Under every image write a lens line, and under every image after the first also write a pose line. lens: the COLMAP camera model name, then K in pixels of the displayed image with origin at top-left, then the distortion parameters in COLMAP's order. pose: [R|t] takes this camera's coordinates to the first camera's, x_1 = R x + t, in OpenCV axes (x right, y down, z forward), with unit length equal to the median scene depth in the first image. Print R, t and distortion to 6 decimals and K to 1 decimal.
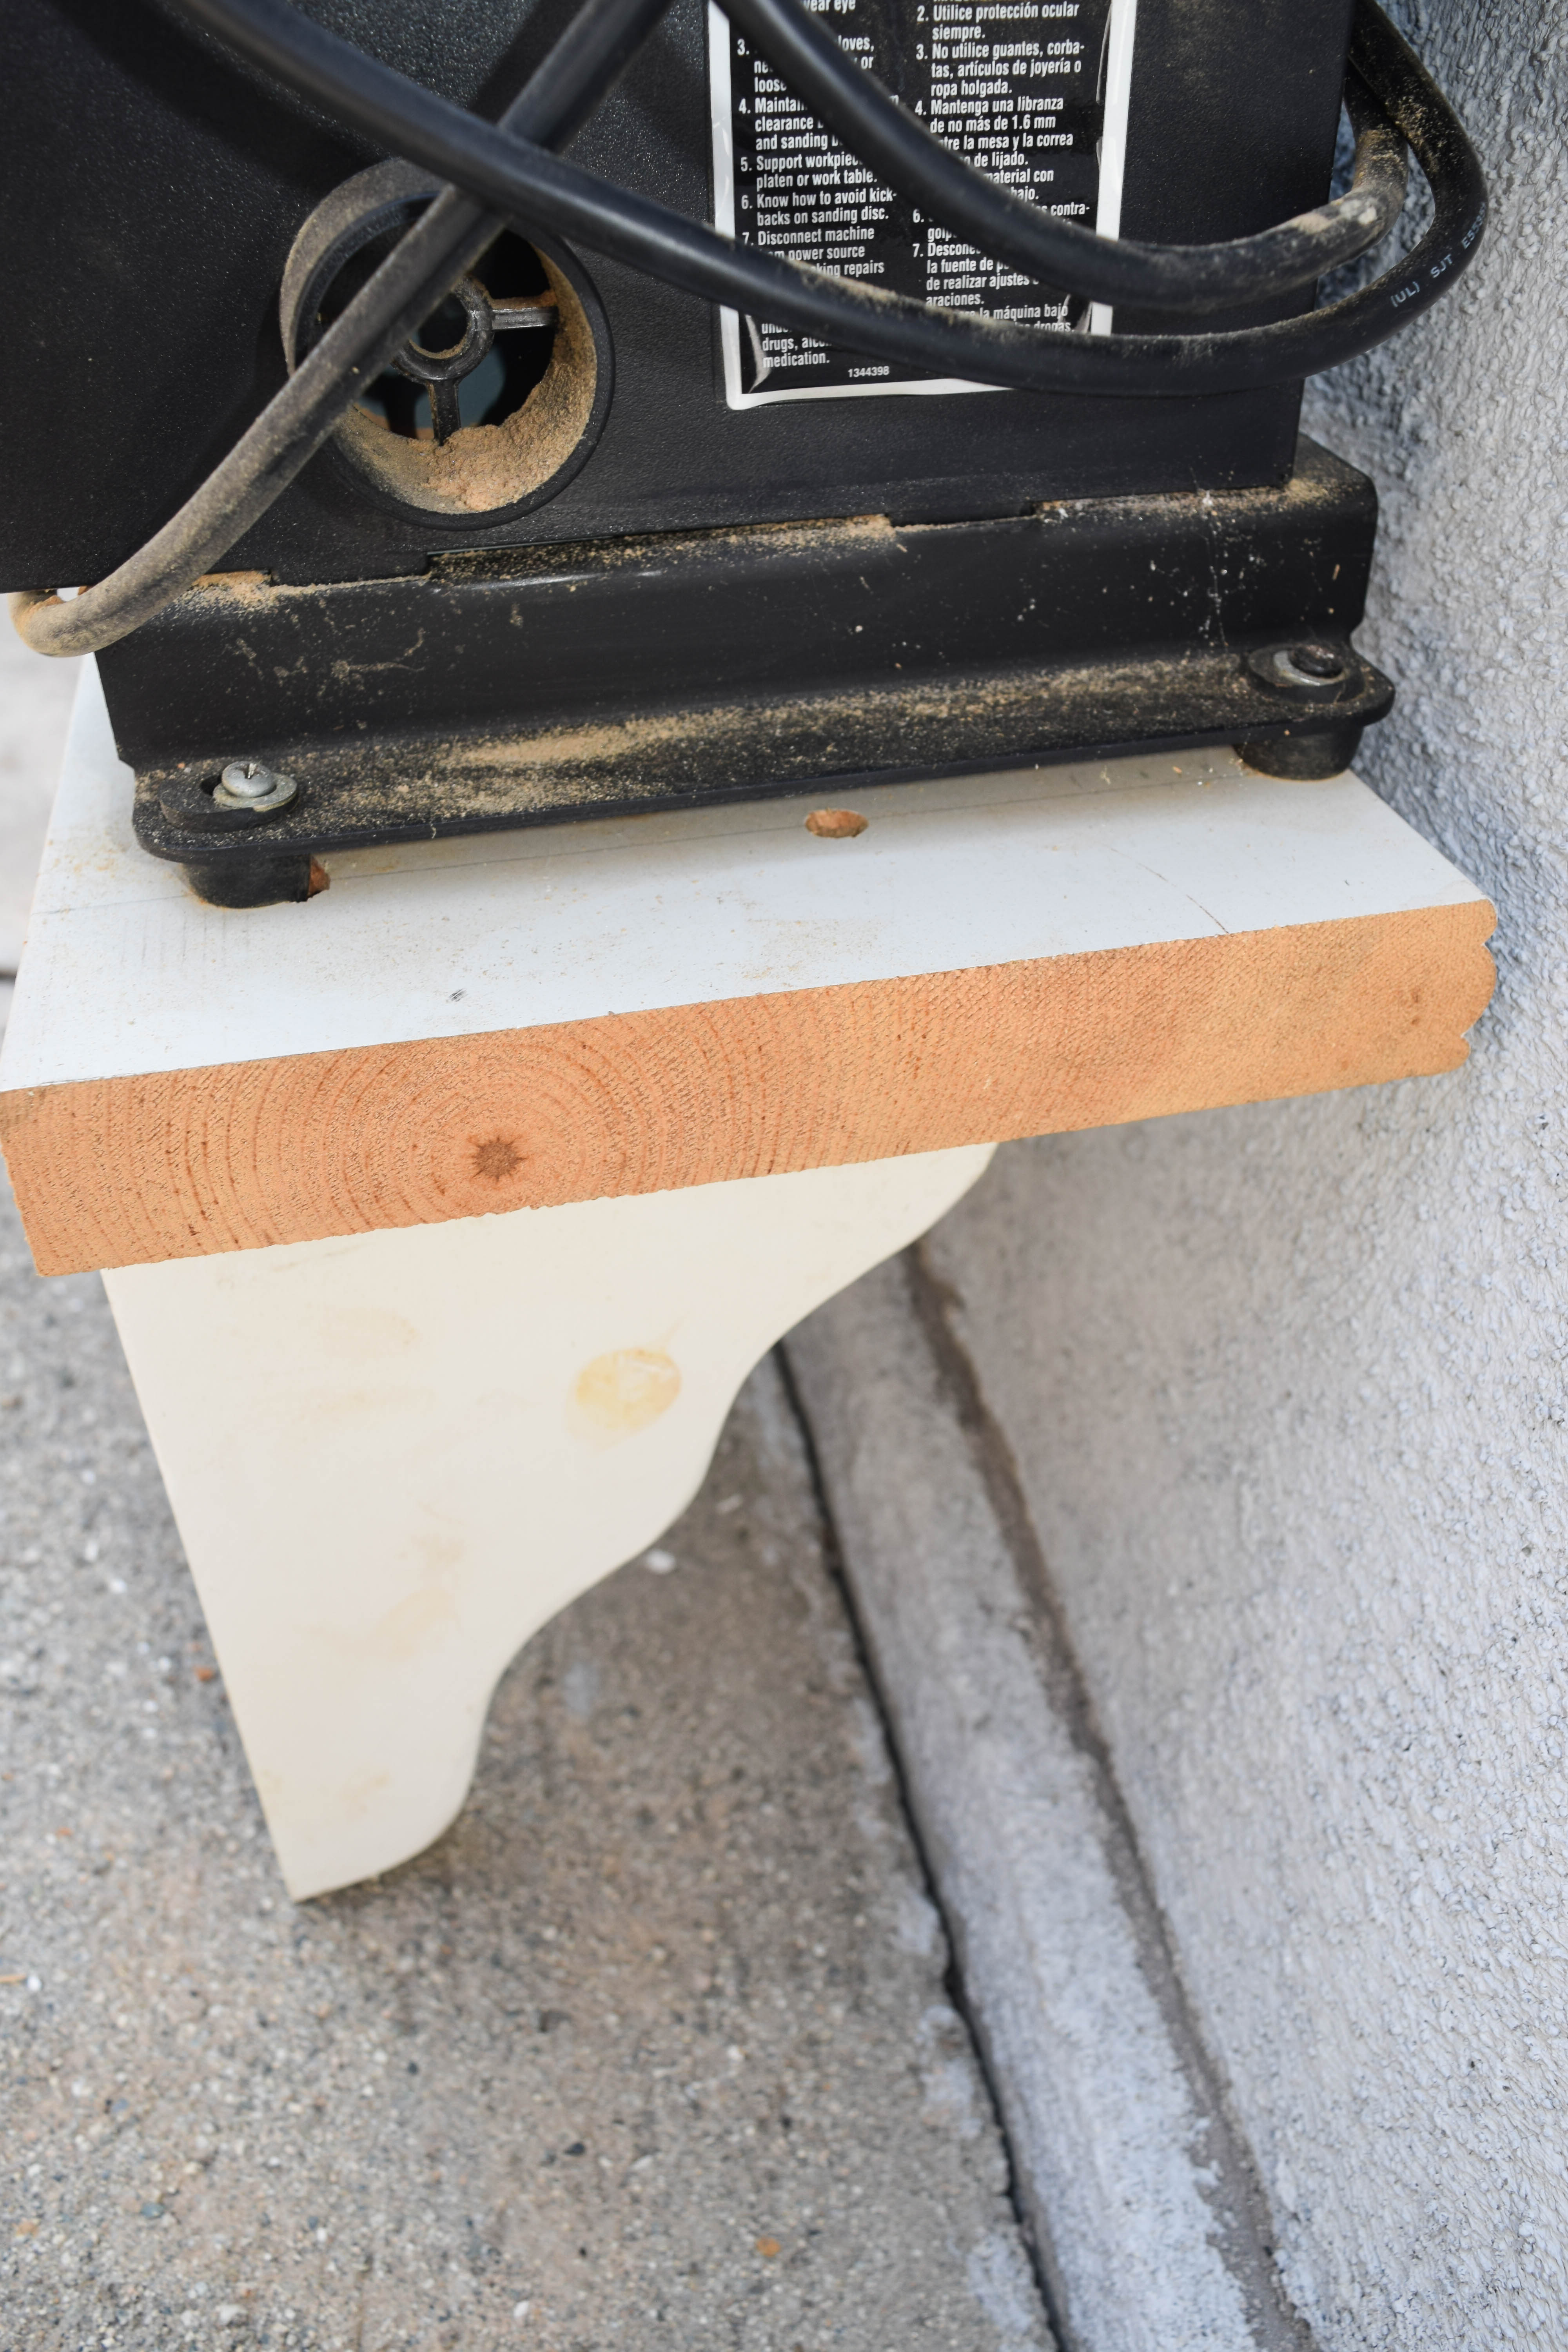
lens RADIAL K [[1996.9, 0, 742.1], [0, 1996.9, 1180.8], [0, 0, 1]] dist [-0.023452, -0.000639]
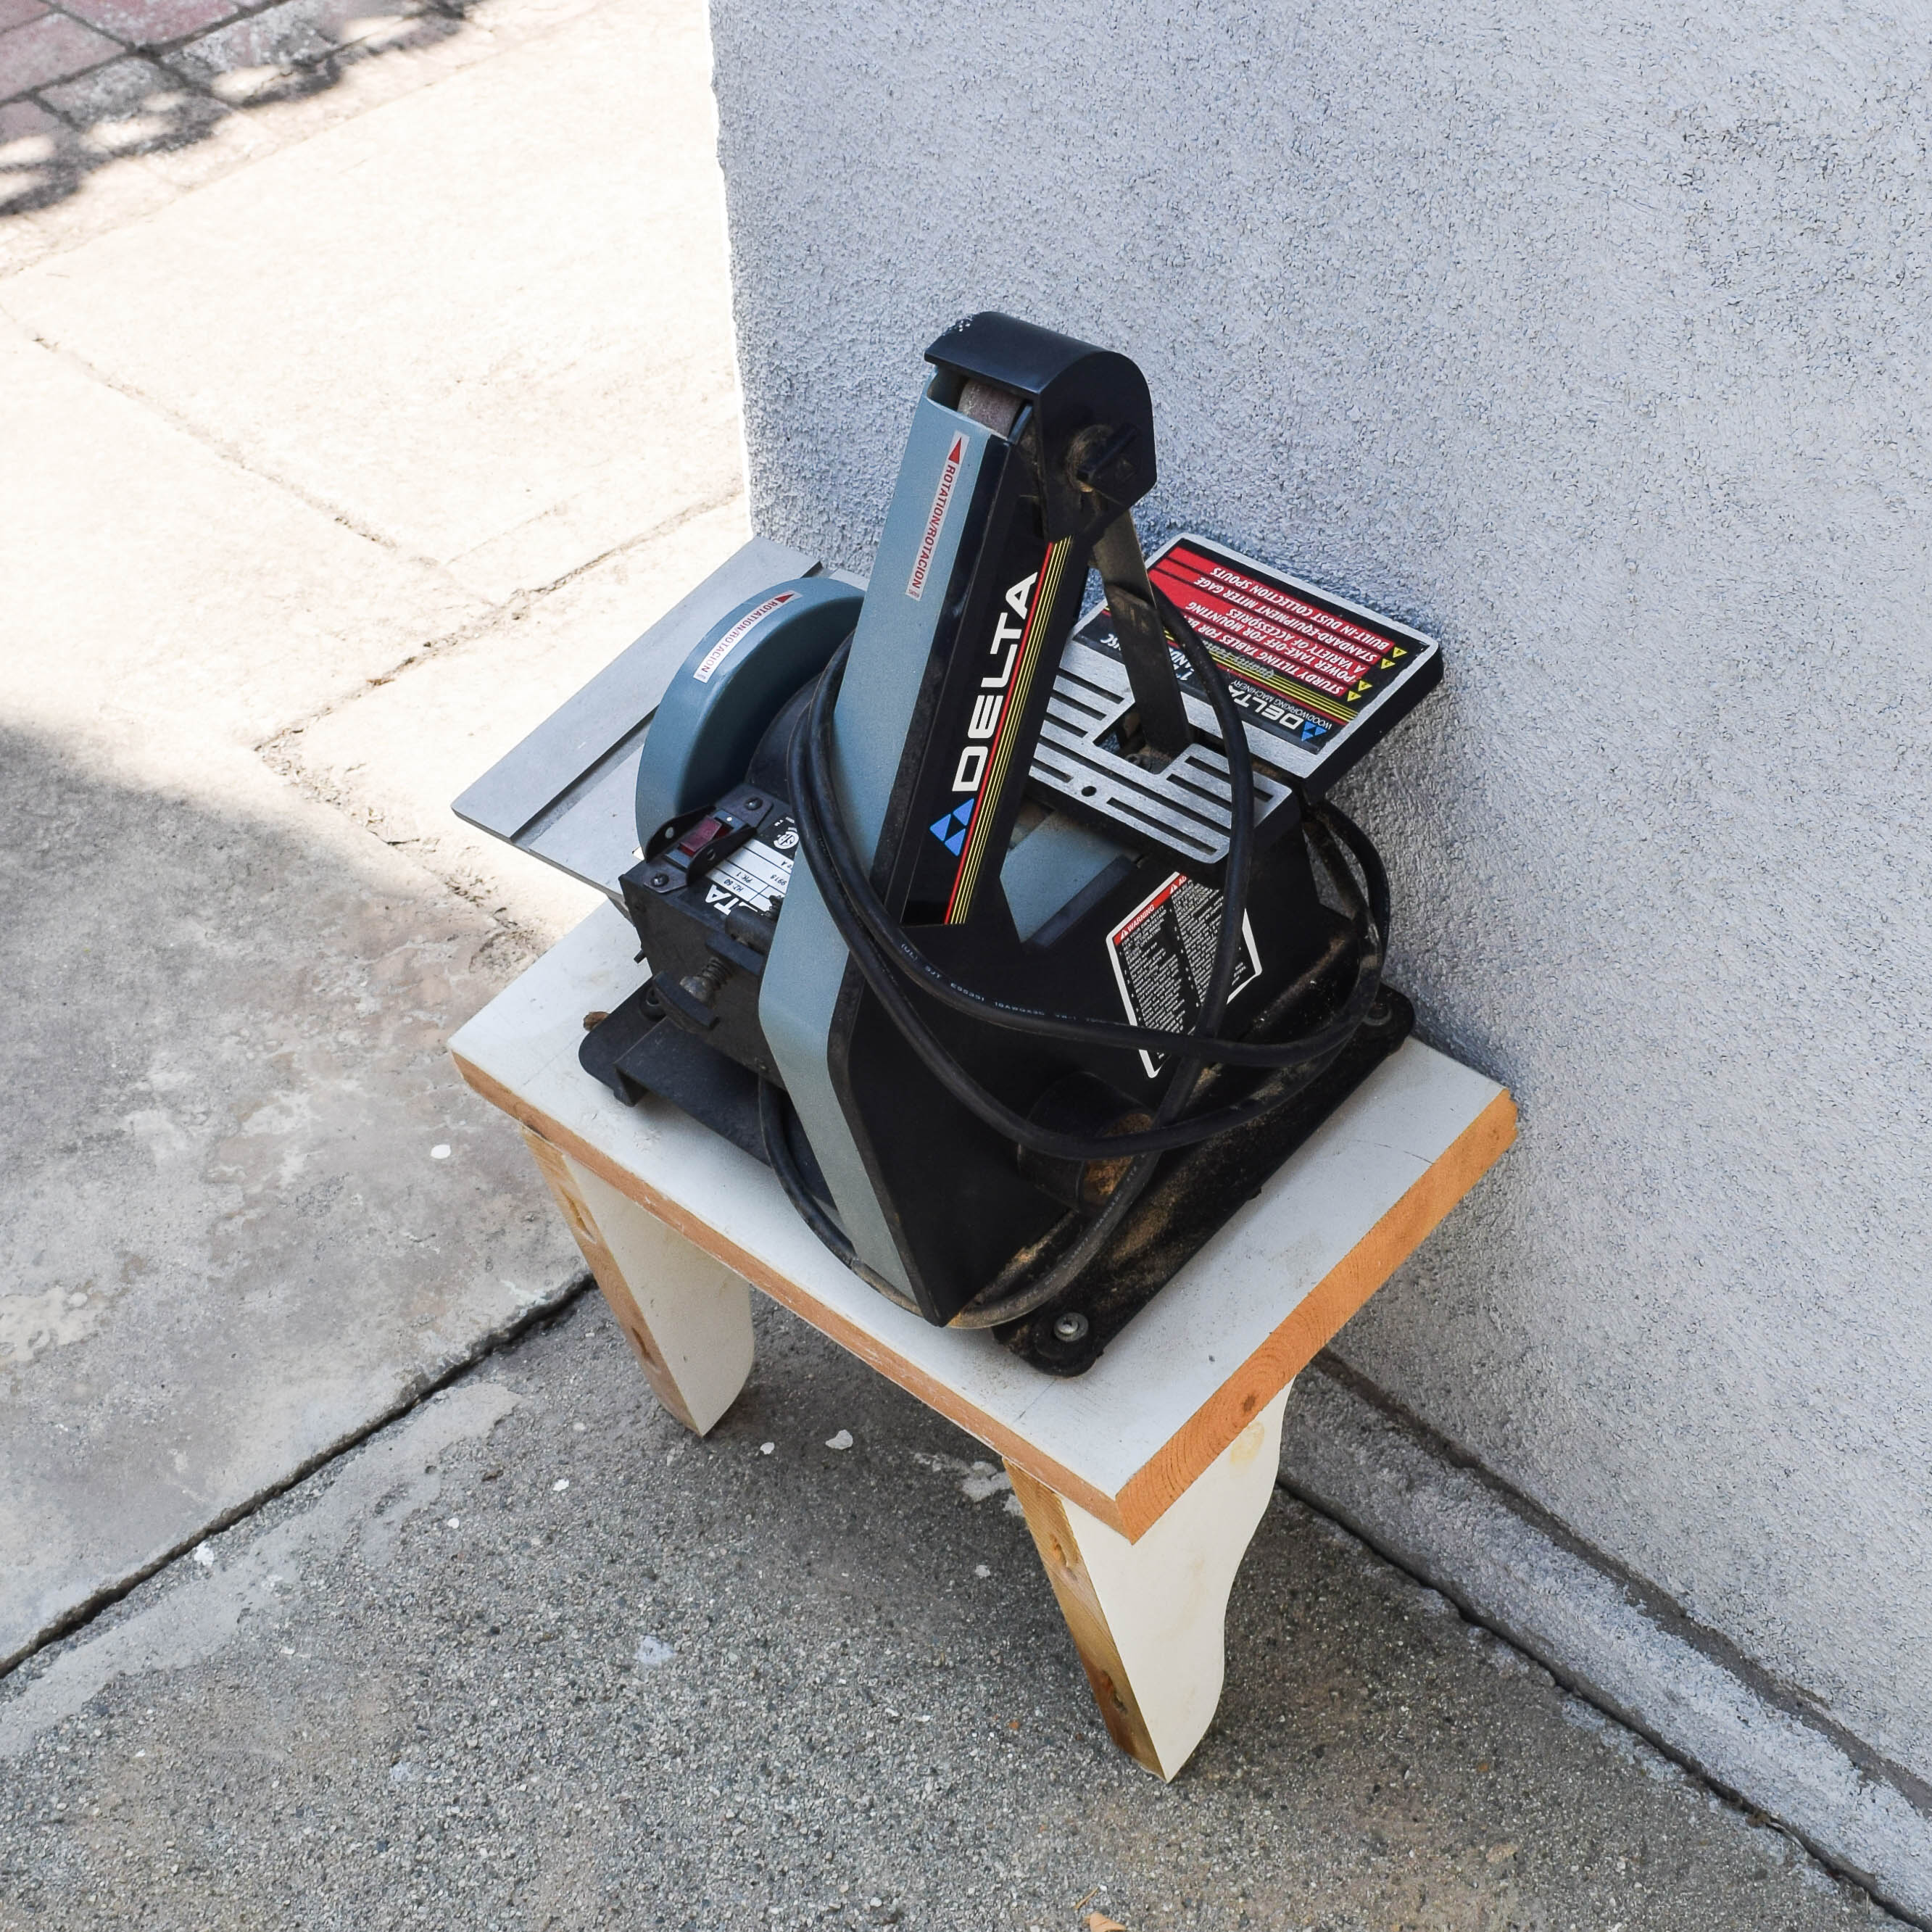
lens RADIAL K [[3598.0, 0, 966.0], [0, 3598.0, 966.0], [0, 0, 1]] dist [-0.014062, 0.025025]
pose [[0.813456, -0.523386, 0.253687, -0.841082], [0.495158, 0.852001, 0.170037, -0.941011], [-0.305136, -0.012702, 0.952224, -2.097295]]
